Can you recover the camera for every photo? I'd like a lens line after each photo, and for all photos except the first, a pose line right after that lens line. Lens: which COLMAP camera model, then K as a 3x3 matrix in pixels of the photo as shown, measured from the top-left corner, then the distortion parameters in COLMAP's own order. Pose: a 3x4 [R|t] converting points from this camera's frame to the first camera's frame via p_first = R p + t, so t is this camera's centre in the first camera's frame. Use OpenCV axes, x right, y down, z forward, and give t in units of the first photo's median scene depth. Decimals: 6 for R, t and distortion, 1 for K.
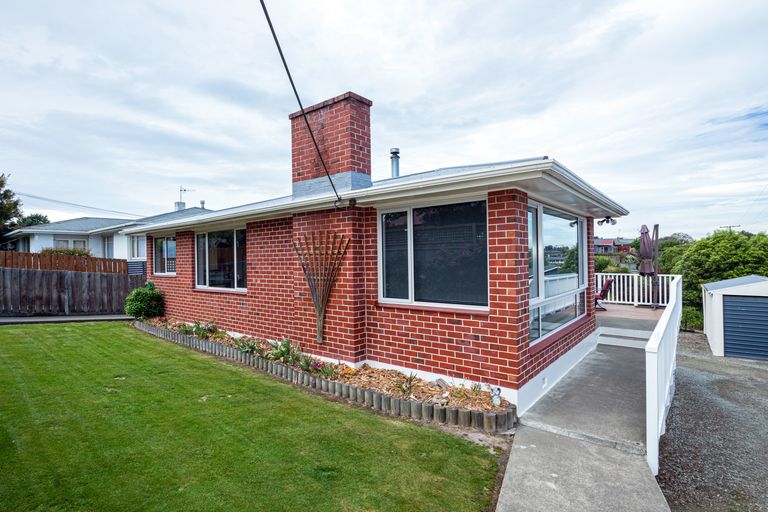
lens RADIAL K [[382.0, 0, 362.6], [0, 382.0, 257.3], [0, 0, 1]] dist [-0.000866, 0.000608]
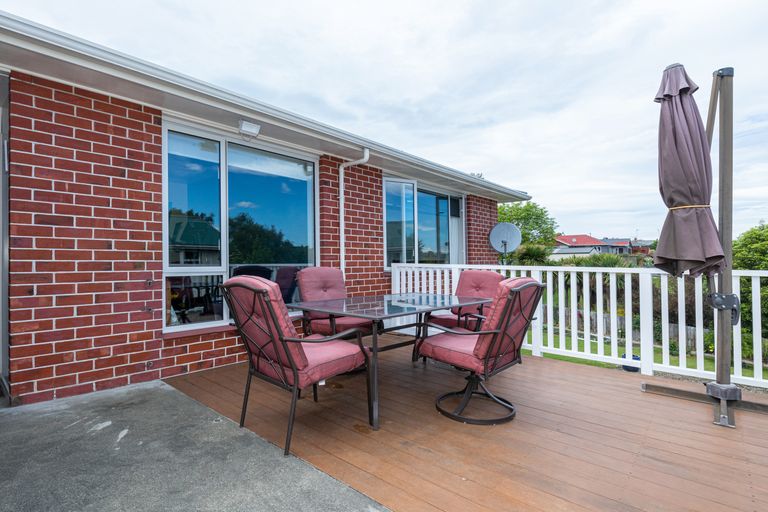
lens RADIAL K [[377.1, 0, 382.9], [0, 377.1, 259.5], [0, 0, 1]] dist [0.000249, 0.000150]
pose [[0.999912, 0.011092, -0.007214, 0.949325], [-0.011135, 0.999920, -0.005960, 0.078466], [0.007147, 0.006040, 0.999956, 1.305037]]
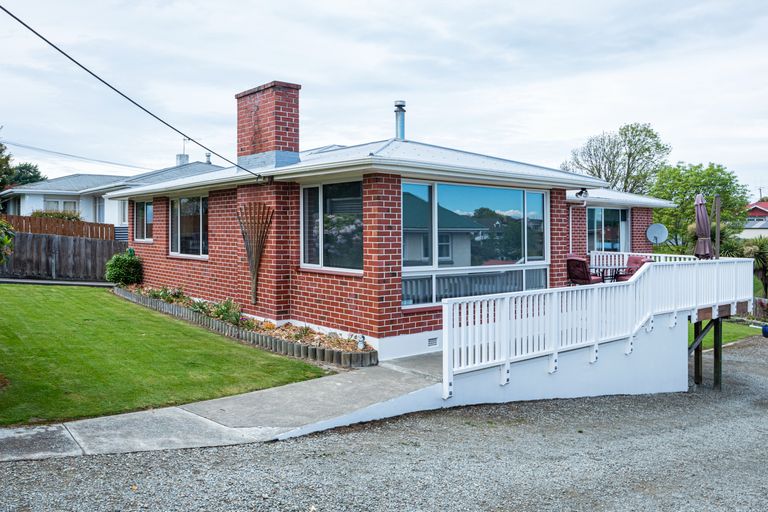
lens RADIAL K [[611.7, 0, 384.8], [0, 611.7, 231.7], [0, 0, 1]] dist [-0.025951, -0.012118]
pose [[0.985726, 0.022427, -0.166857, 0.516287], [-0.021456, 0.999741, 0.007619, -0.004430], [0.166985, -0.003930, 0.985952, -0.633033]]
